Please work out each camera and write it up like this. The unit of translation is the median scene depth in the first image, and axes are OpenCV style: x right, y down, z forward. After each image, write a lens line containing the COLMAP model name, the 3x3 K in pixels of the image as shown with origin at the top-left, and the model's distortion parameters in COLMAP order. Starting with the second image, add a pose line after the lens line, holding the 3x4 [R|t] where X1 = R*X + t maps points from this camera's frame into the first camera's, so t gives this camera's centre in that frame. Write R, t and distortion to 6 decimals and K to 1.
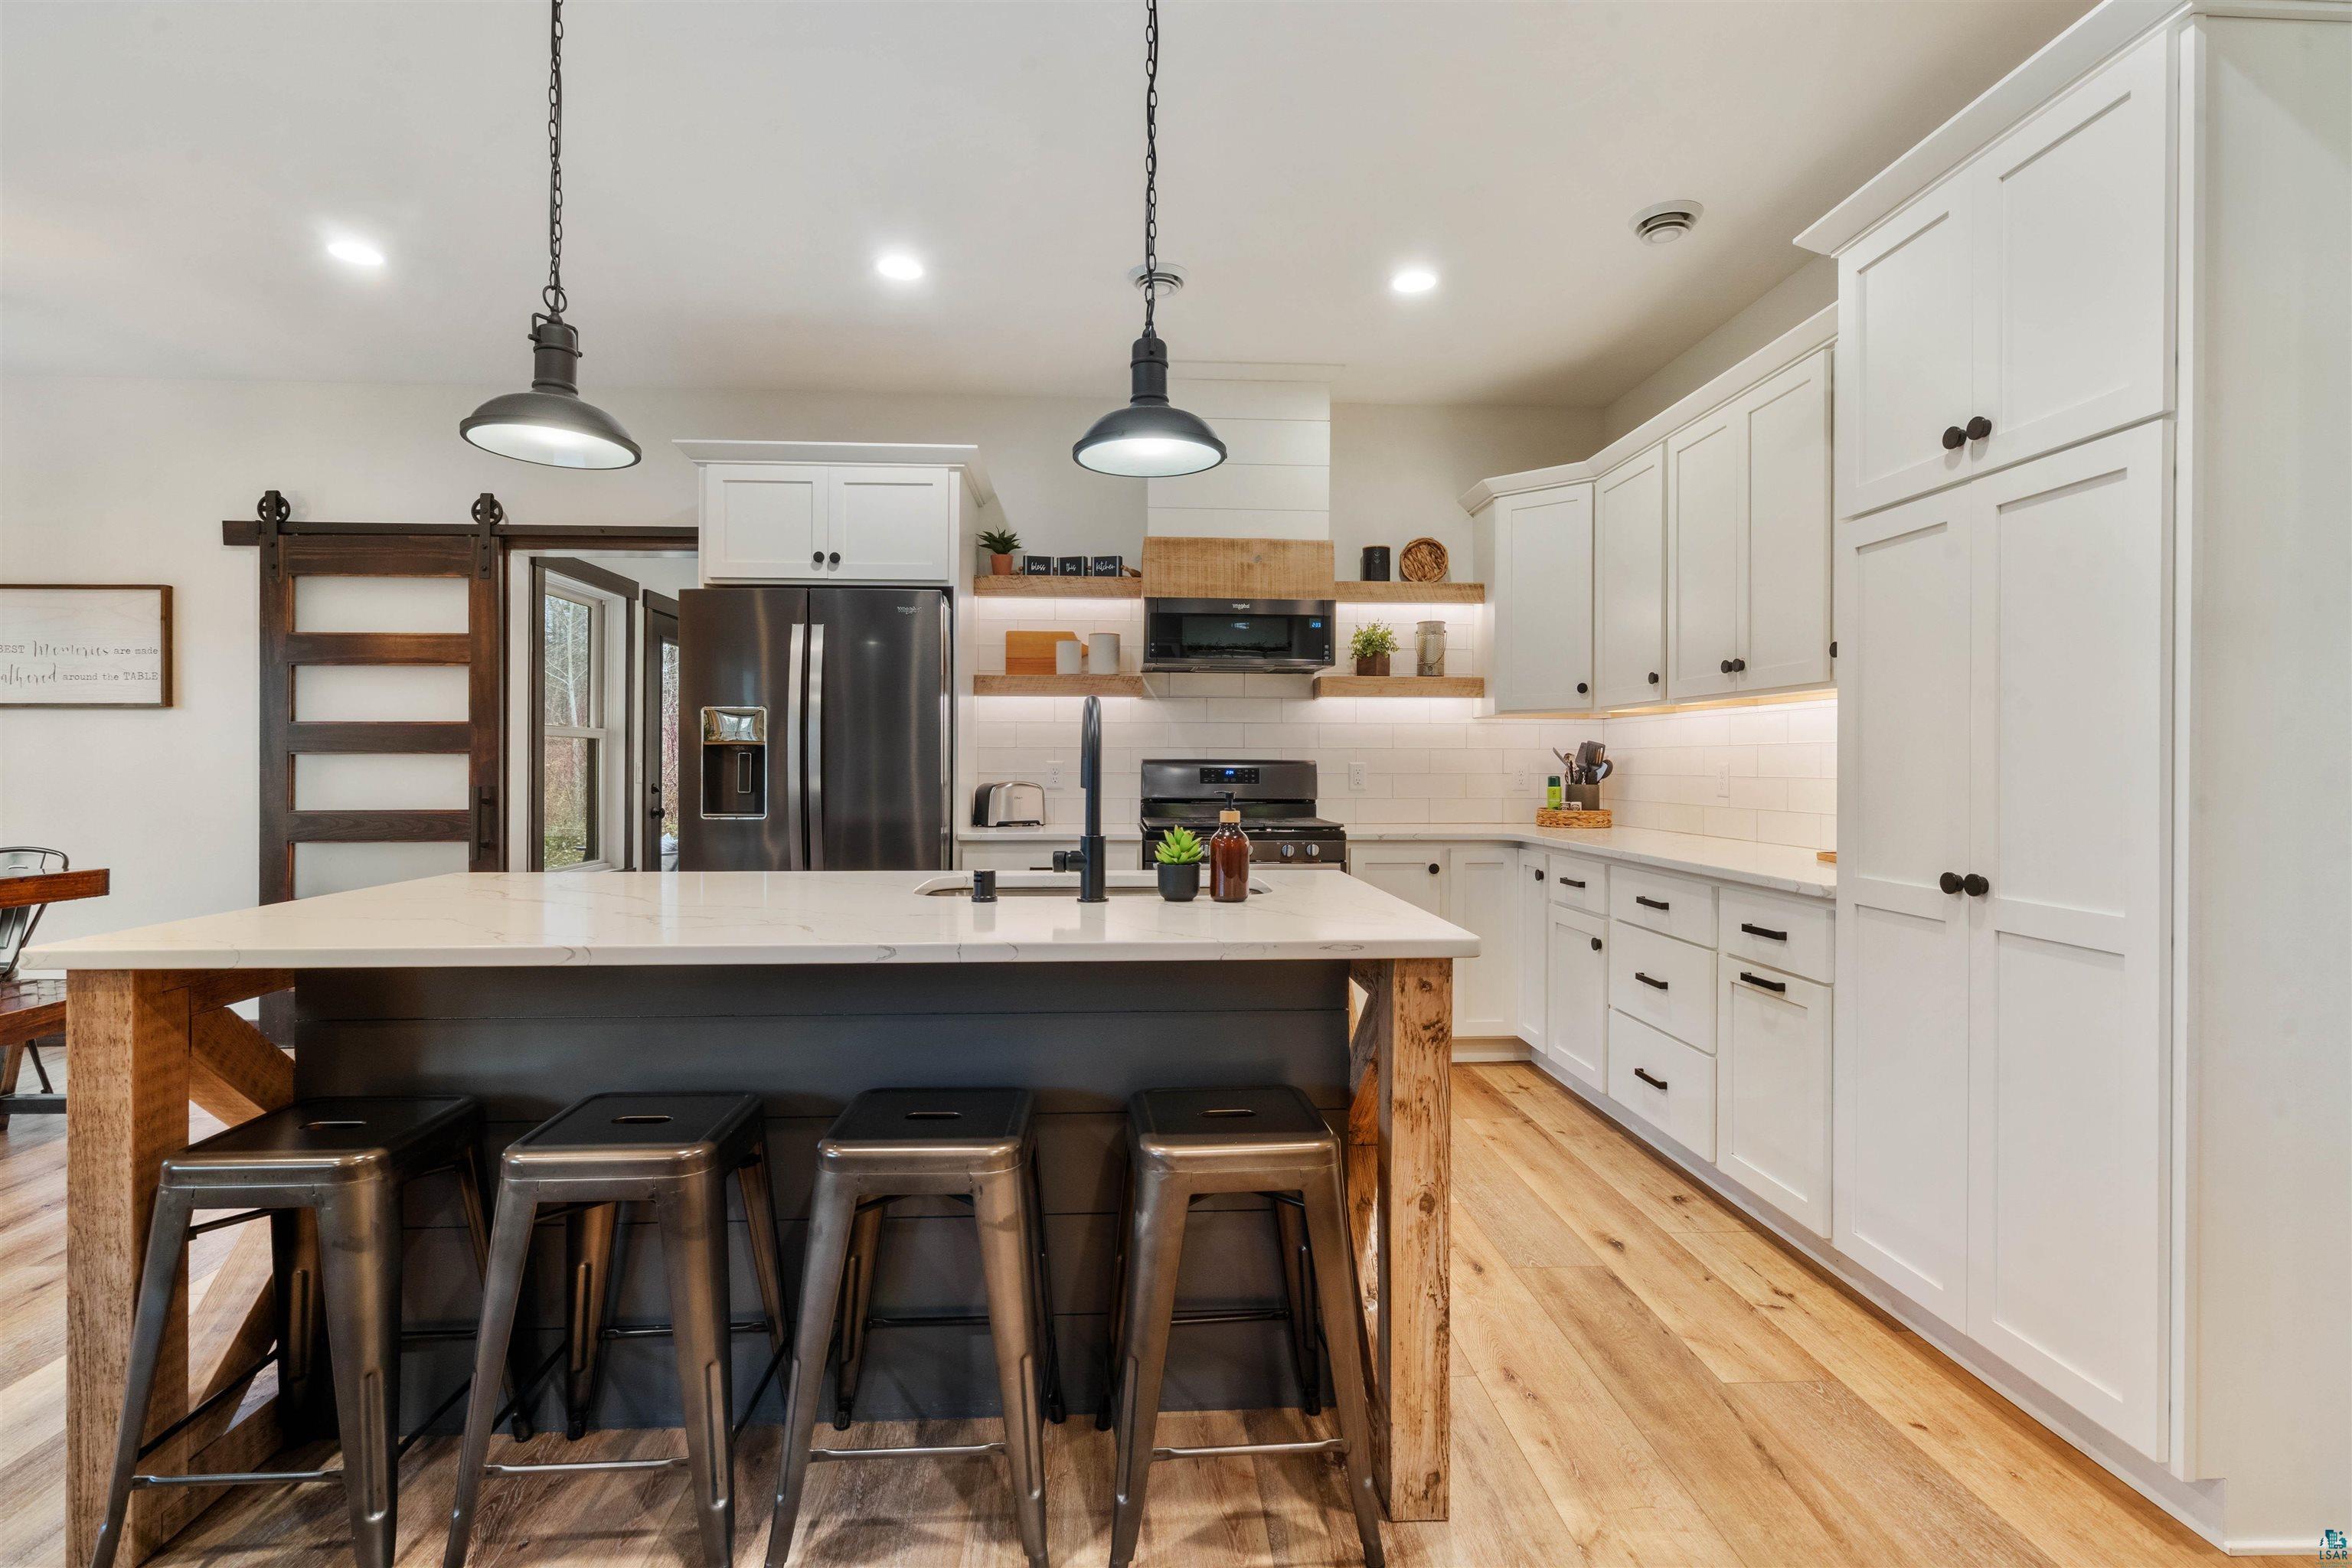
lens RADIAL K [[1070.5, 0, 1190.9], [0, 1070.5, 781.7], [0, 0, 1]] dist [-0.010269, 0.002688]
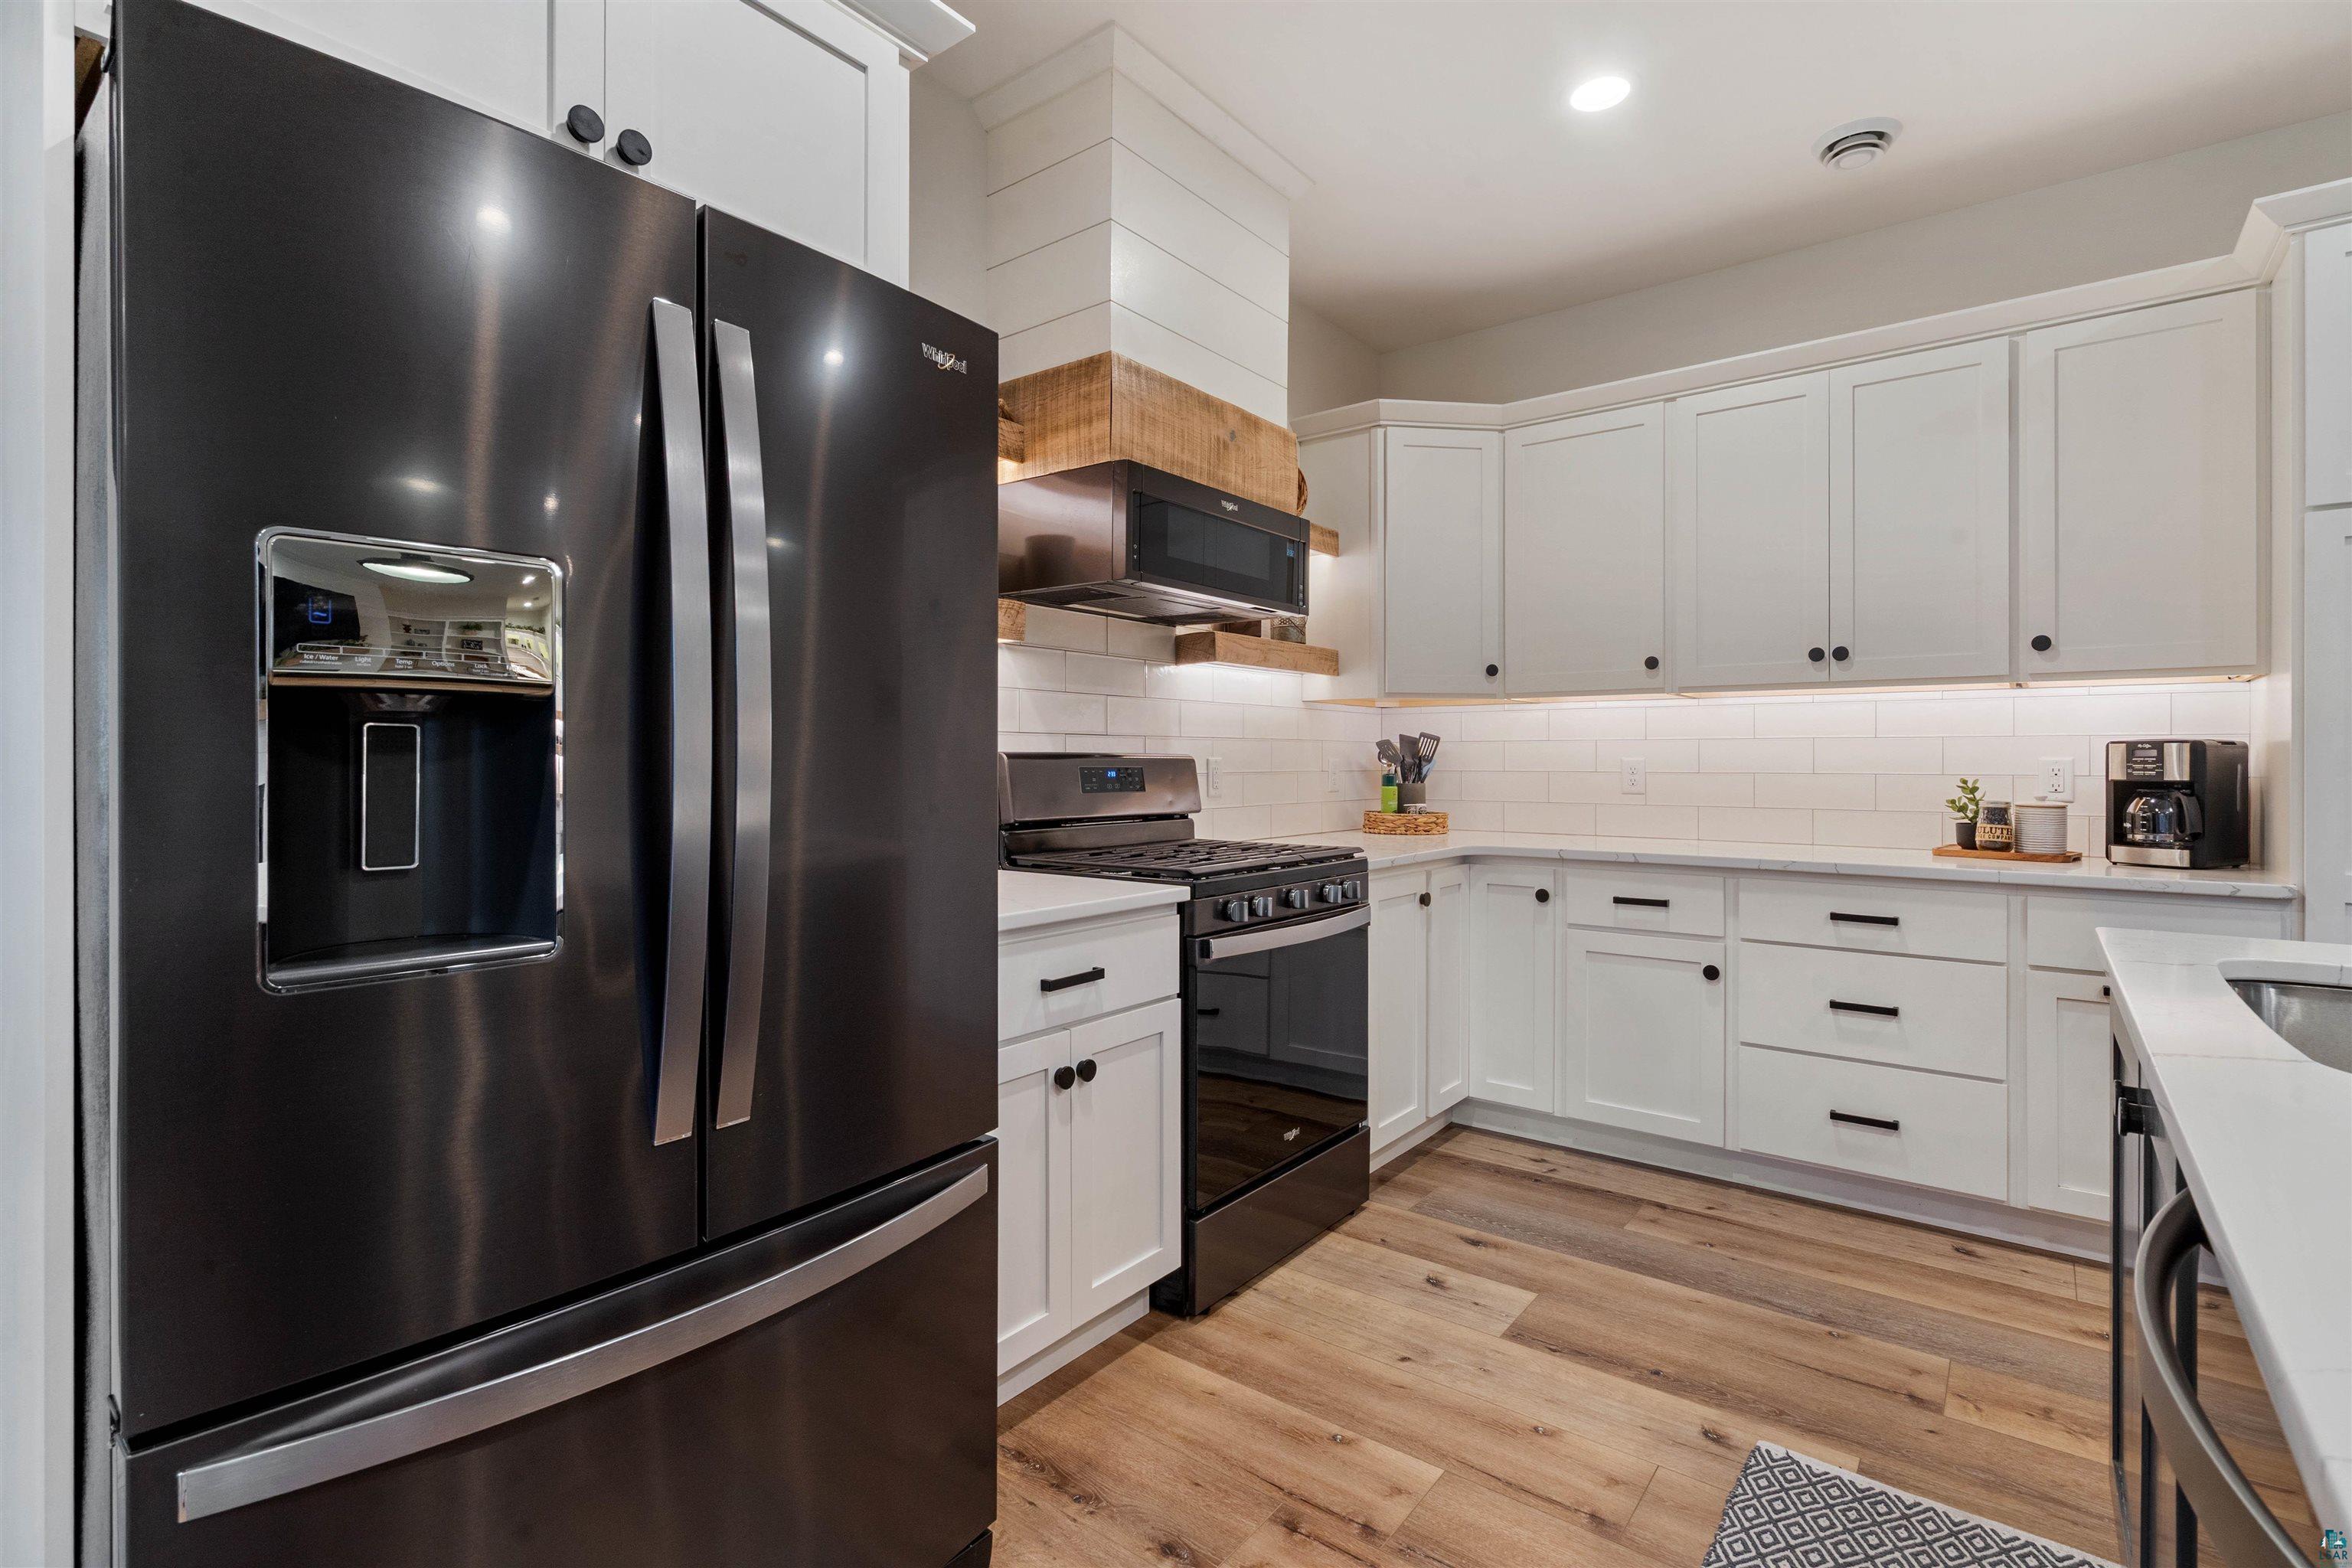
lens RADIAL K [[1070.5, 0, 1159.6], [0, 1070.5, 766.7], [0, 0, 1]] dist [-0.010269, 0.002688]
pose [[0.673876, -0.007426, 0.738807, -0.436865], [0.013629, 0.999904, -0.002380, -0.012017], [-0.738718, 0.011673, 0.673913, 0.611682]]
